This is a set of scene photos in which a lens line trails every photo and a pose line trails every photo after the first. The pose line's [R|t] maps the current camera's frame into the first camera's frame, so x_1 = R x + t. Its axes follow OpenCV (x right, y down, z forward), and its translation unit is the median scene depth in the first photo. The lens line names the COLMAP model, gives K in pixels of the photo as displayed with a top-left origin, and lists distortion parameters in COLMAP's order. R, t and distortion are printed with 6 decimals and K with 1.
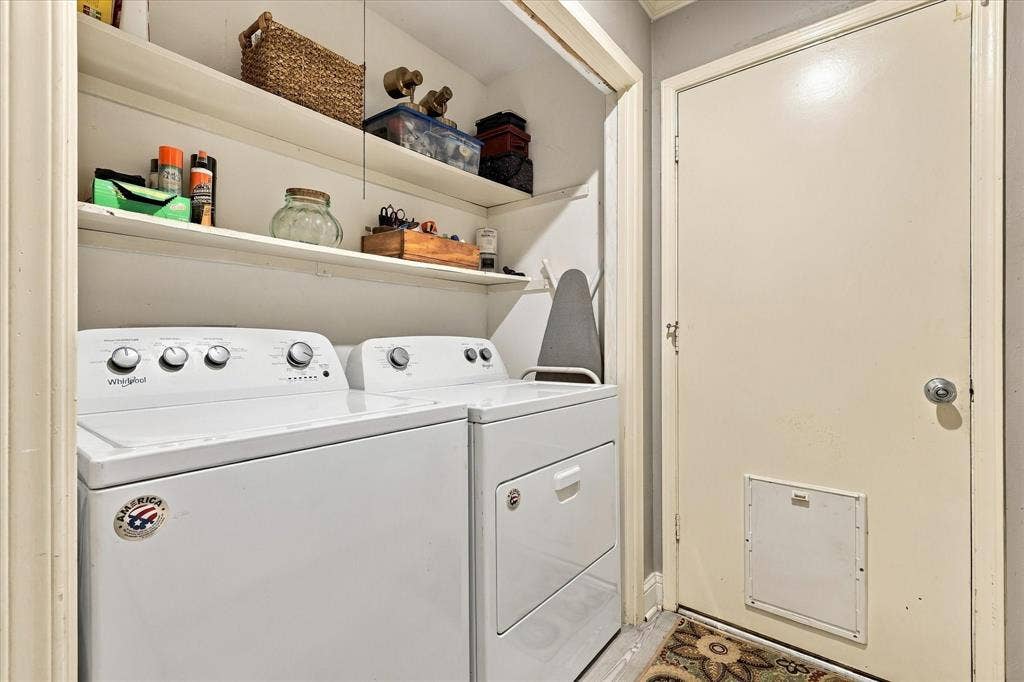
lens RADIAL K [[453.0, 0, 510.2], [0, 453.0, 340.2], [0, 0, 1]] dist [0.005446, -0.001572]
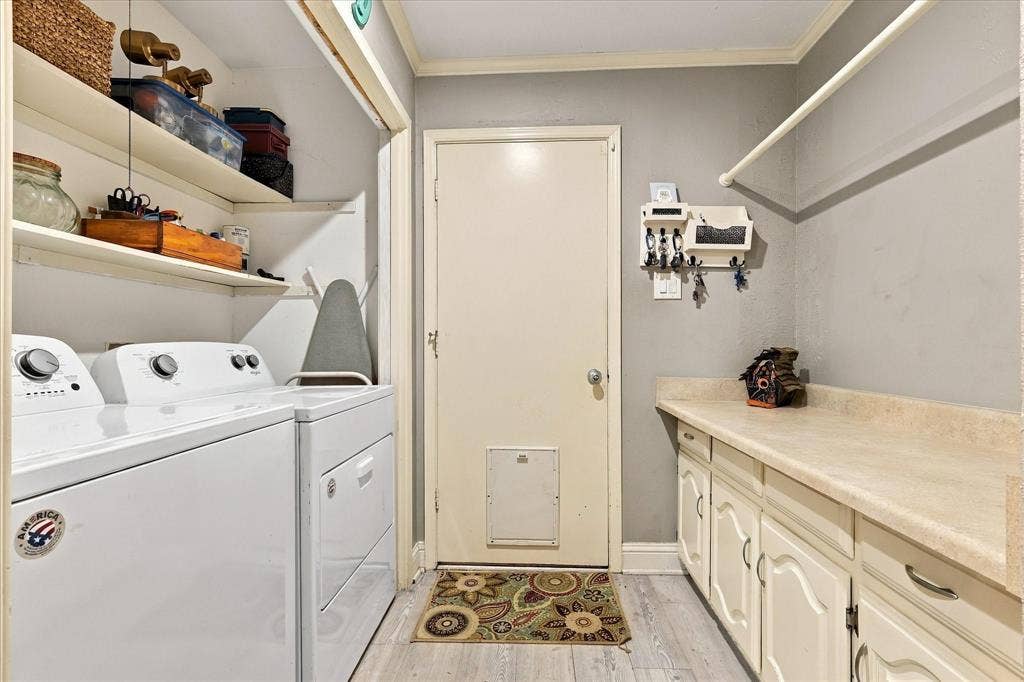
lens RADIAL K [[453.0, 0, 515.1], [0, 453.0, 344.3], [0, 0, 1]] dist [0.005446, -0.001572]
pose [[0.806956, 0.001686, 0.590609, -0.188884], [0.000968, 0.999991, -0.004178, 0.000547], [-0.590611, 0.003944, 0.806947, -0.113951]]
